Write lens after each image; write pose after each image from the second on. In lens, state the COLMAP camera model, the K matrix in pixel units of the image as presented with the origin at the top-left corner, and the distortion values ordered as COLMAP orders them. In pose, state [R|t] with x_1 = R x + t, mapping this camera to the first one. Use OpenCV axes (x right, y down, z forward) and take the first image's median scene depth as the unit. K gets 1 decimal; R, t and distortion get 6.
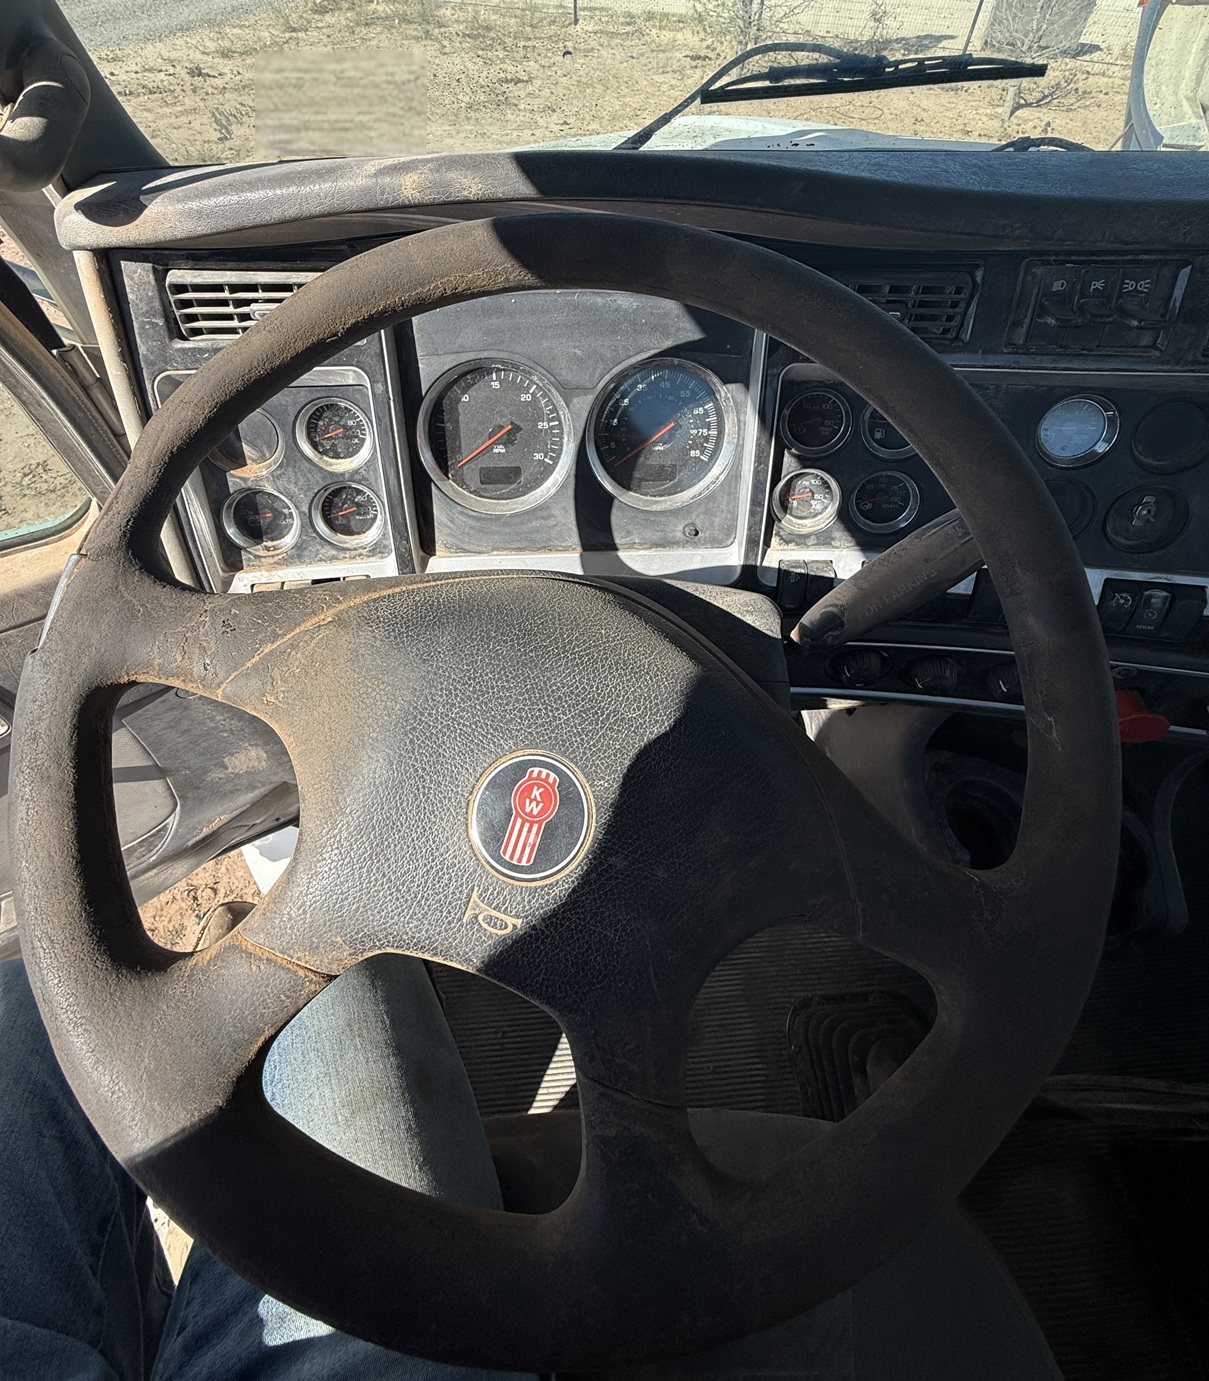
lens RADIAL K [[634.6, 0, 606.4], [0, 634.6, 573.2], [0, 0, 1]] dist [-0.000617, -0.000385]
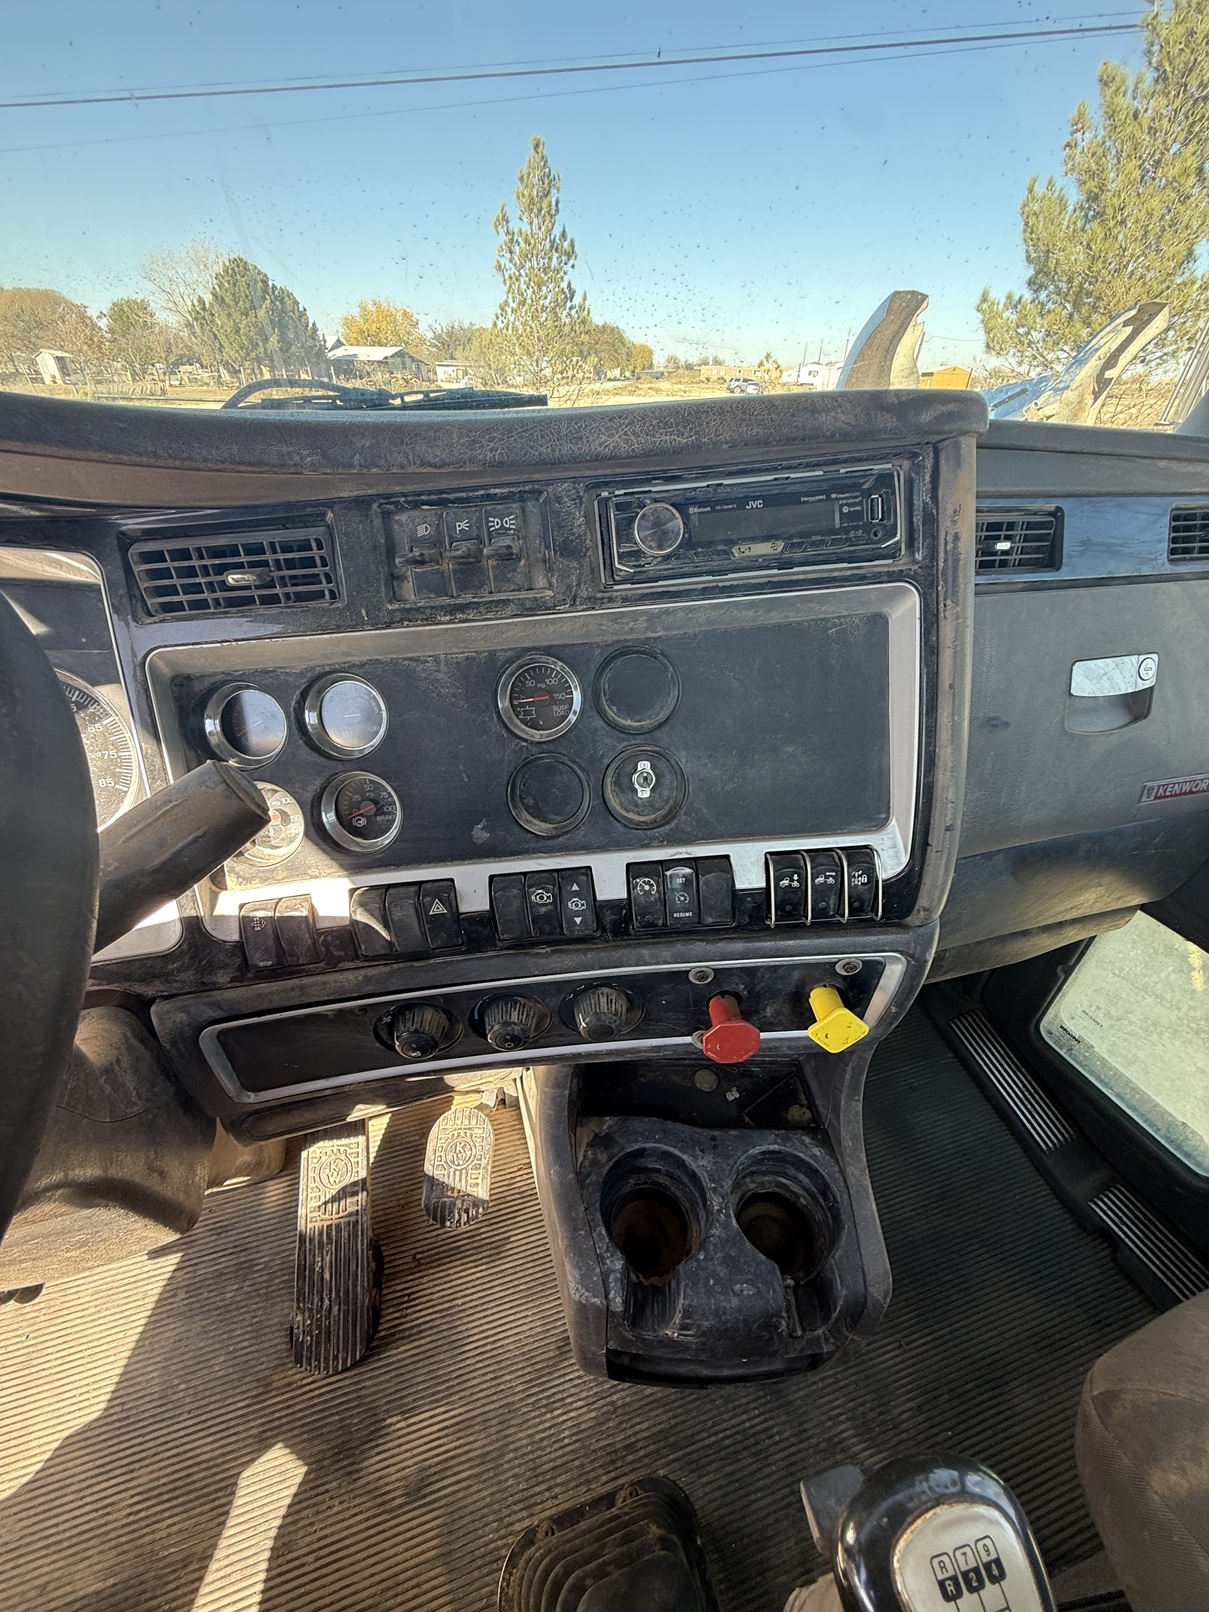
lens RADIAL K [[638.2, 0, 604.5], [0, 638.2, 806.0], [0, 0, 1]] dist [-0.001068, -0.000030]
pose [[0.973875, -0.123545, 0.190534, 0.573250], [0.165786, 0.960205, -0.224771, 0.112328], [-0.155182, 0.250487, 0.955602, 0.172603]]
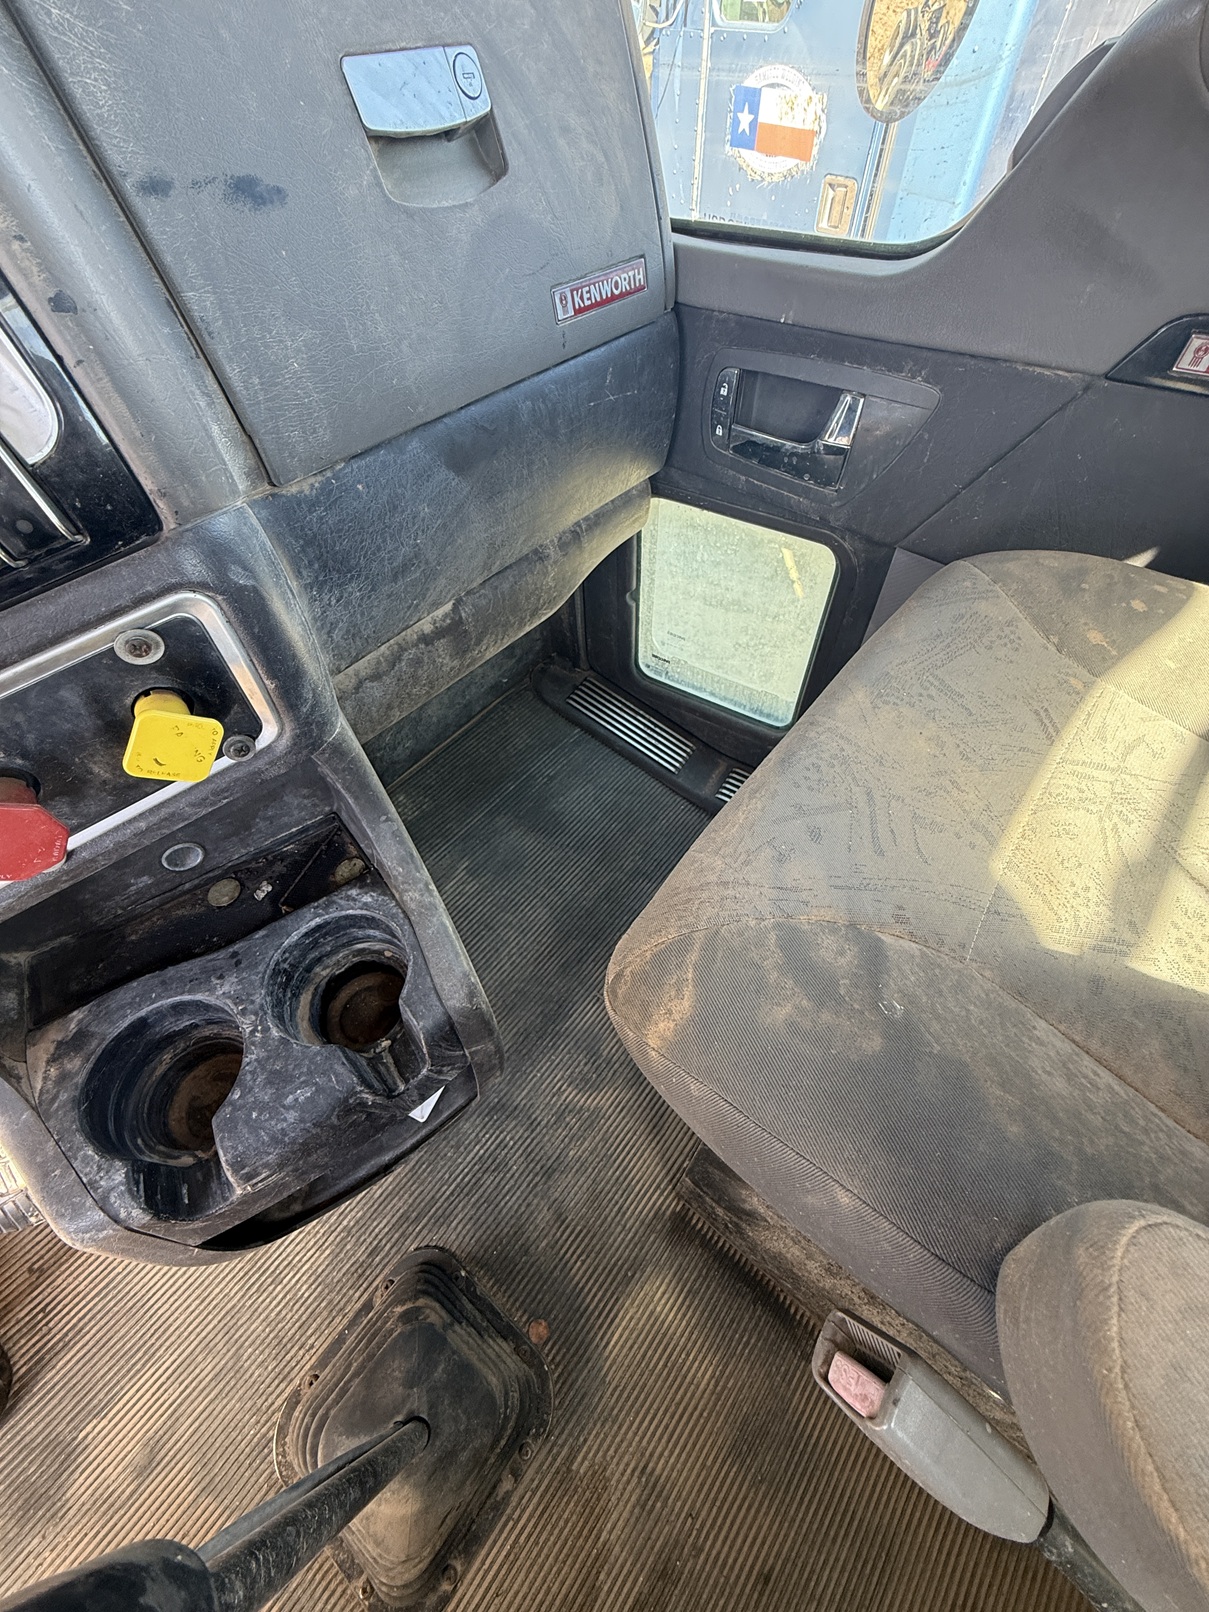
lens RADIAL K [[639.9, 0, 604.5], [0, 639.9, 806.0], [0, 0, 1]] dist [-0.002250, 0.000270]
pose [[0.677103, -0.604371, 0.419843, 0.979498], [0.574814, 0.790600, 0.211049, 0.388810], [-0.459479, 0.098430, 0.882718, 0.359777]]
